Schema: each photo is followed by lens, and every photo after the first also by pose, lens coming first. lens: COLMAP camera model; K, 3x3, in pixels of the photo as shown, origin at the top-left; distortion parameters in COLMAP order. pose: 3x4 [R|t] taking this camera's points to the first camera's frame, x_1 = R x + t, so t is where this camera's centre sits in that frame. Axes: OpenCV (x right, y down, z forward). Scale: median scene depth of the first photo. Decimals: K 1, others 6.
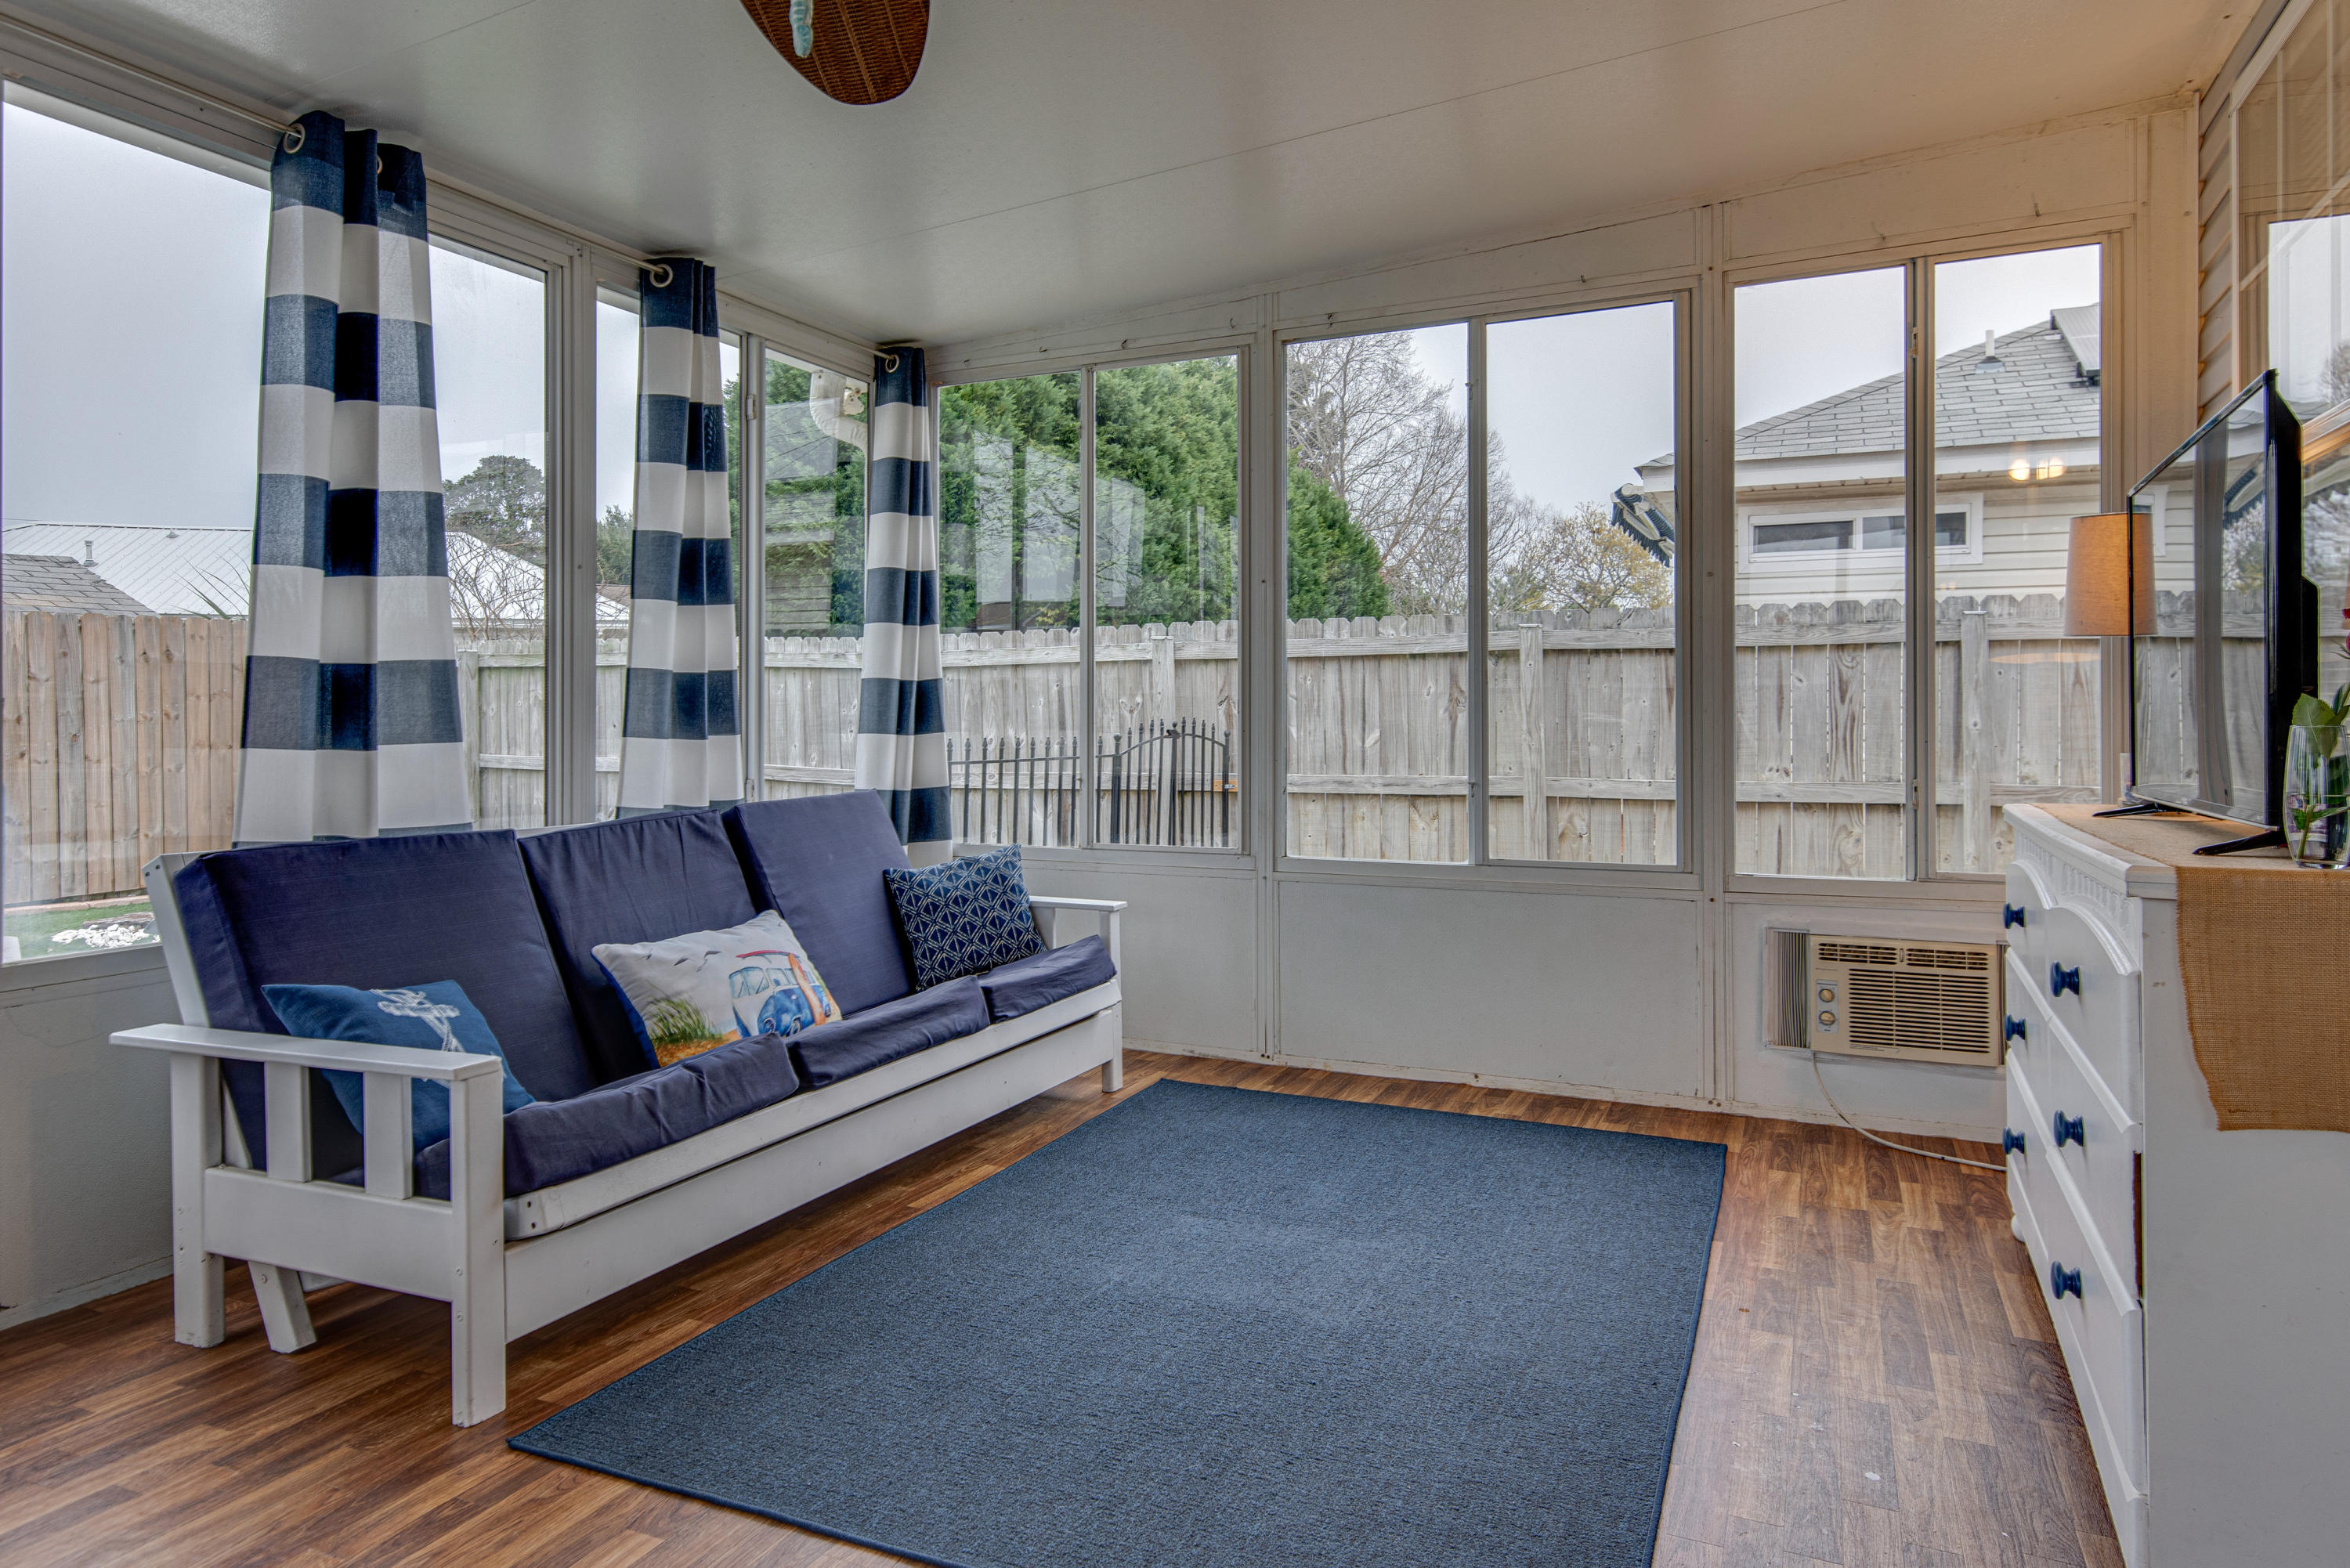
lens RADIAL K [[1390.5, 0, 1247.8], [0, 1390.5, 702.4], [0, 0, 1]] dist [0.017434, -0.004433]
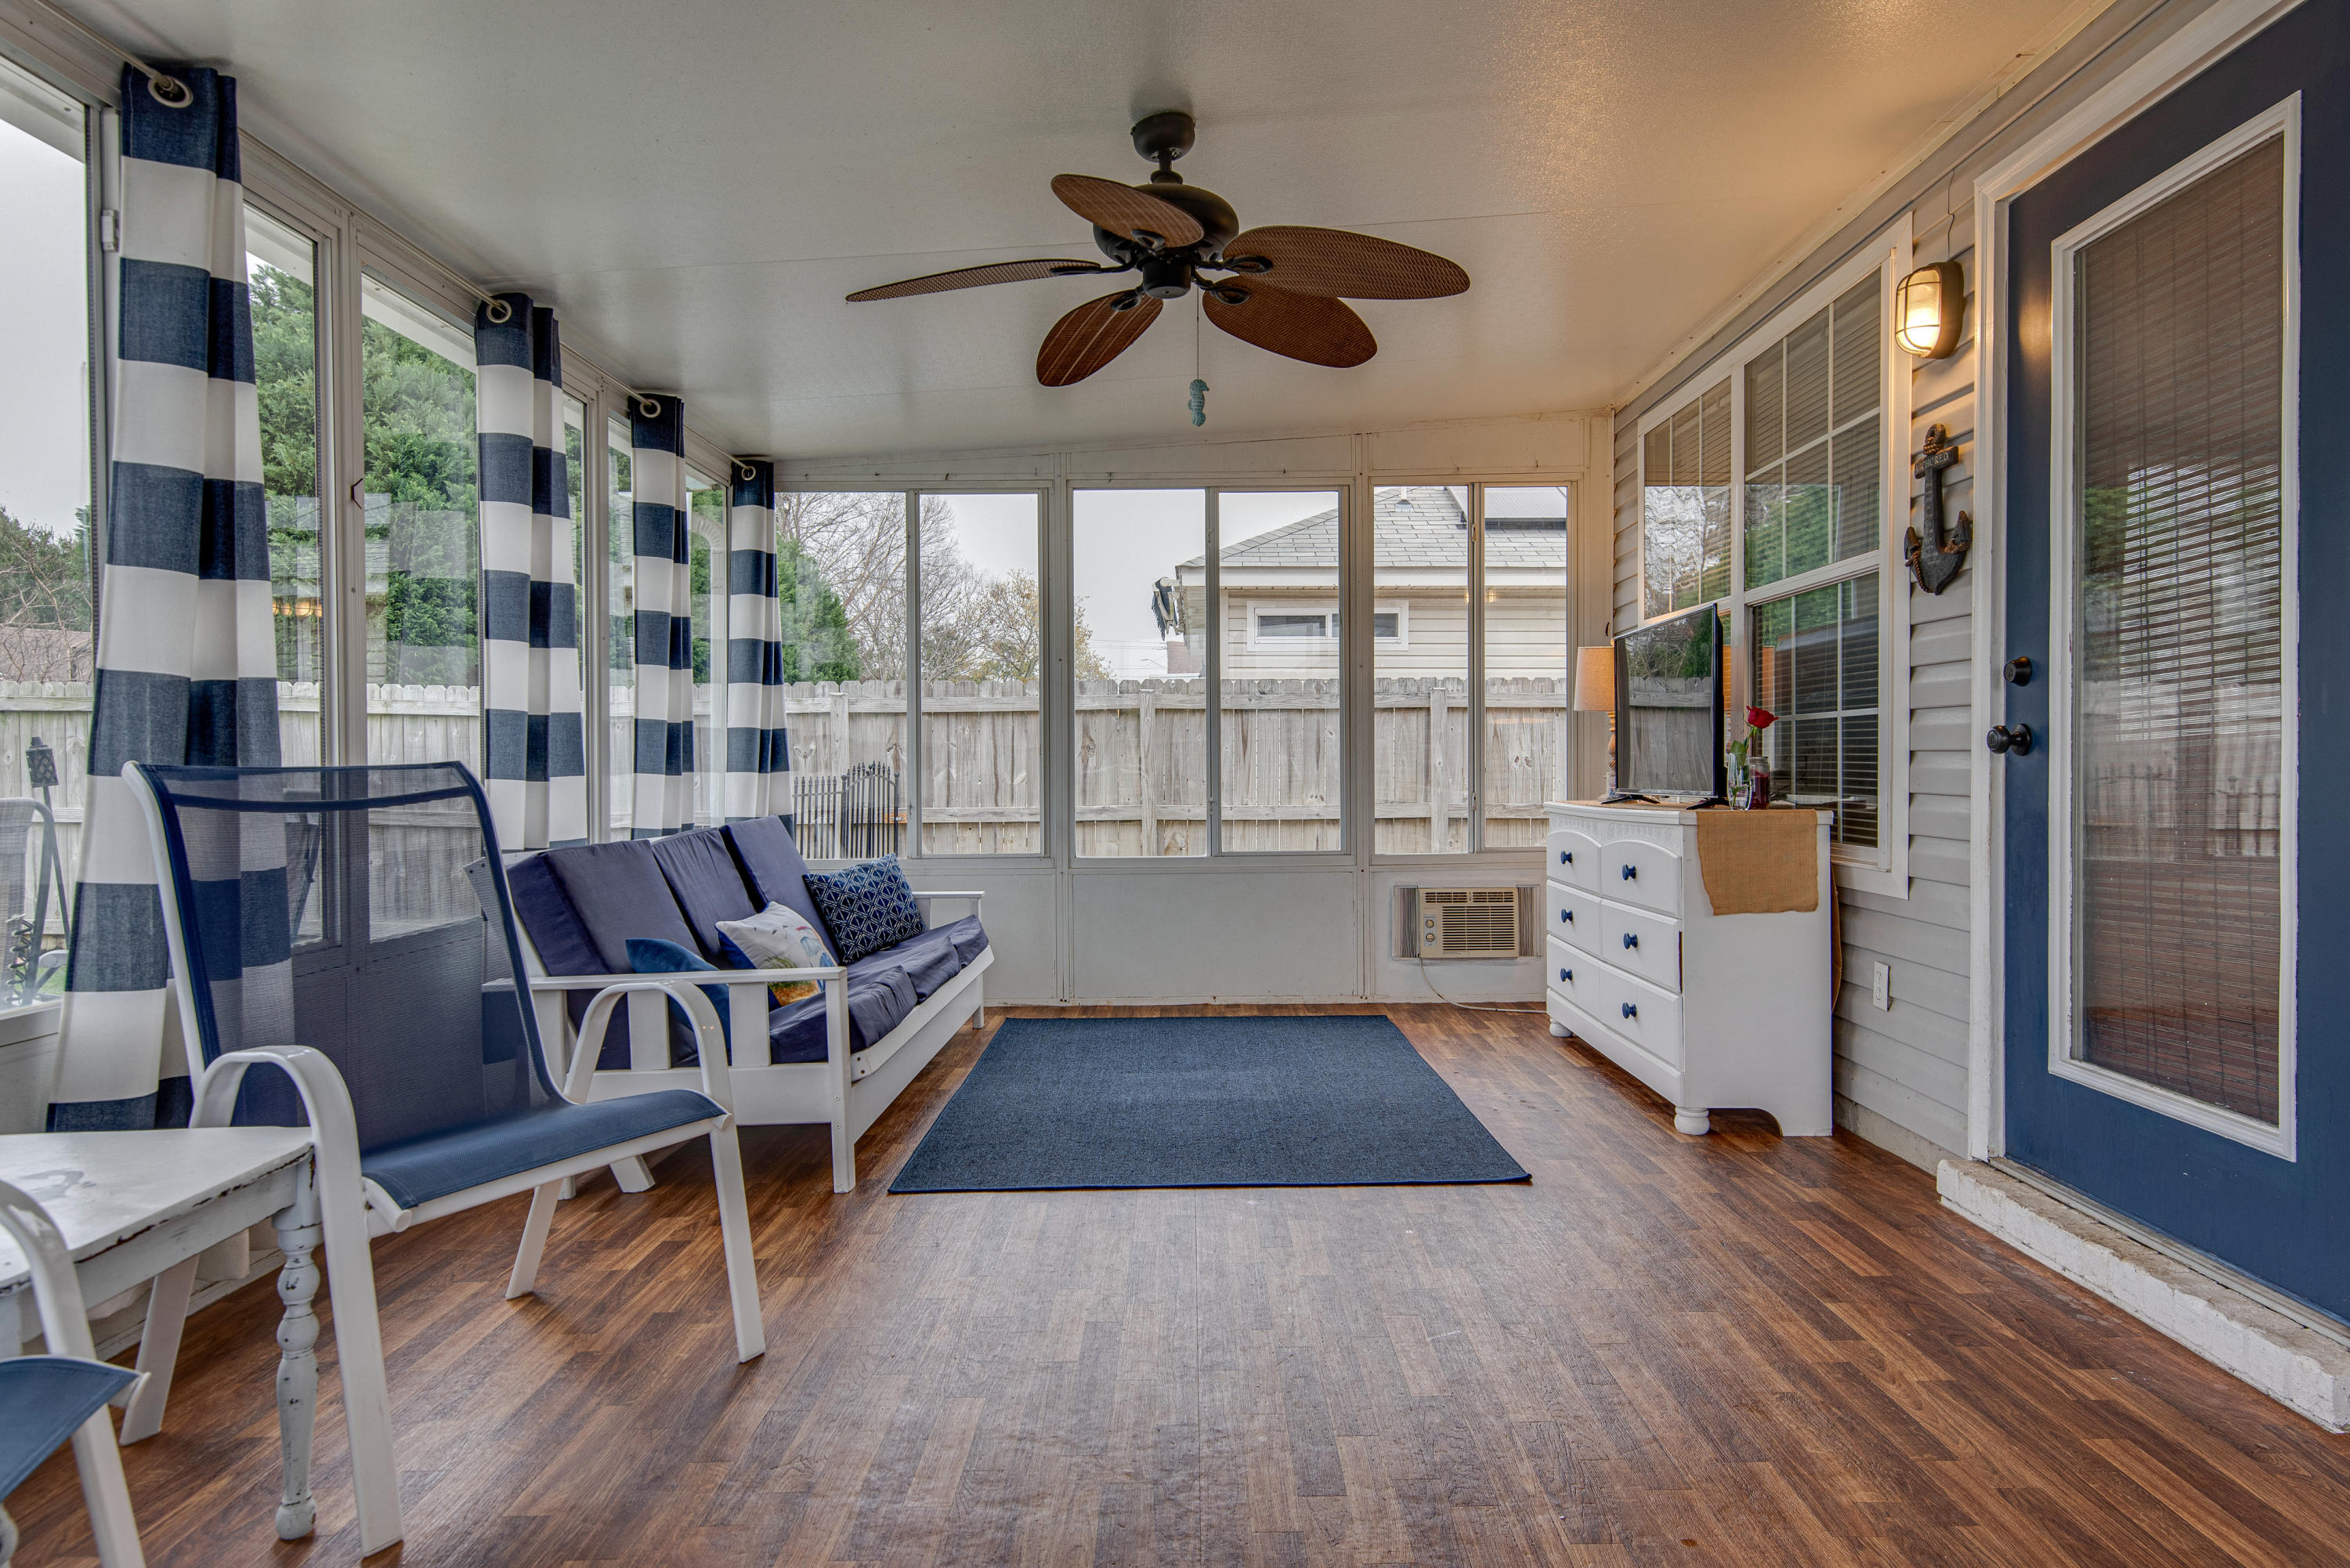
lens RADIAL K [[1390.5, 0, 1226.7], [0, 1390.5, 767.9], [0, 0, 1]] dist [0.017434, -0.004433]
pose [[0.900671, -0.005345, 0.434468, -0.415847], [0.000953, 0.999946, 0.010325, 0.006280], [-0.434500, -0.008886, 0.900628, -0.304669]]
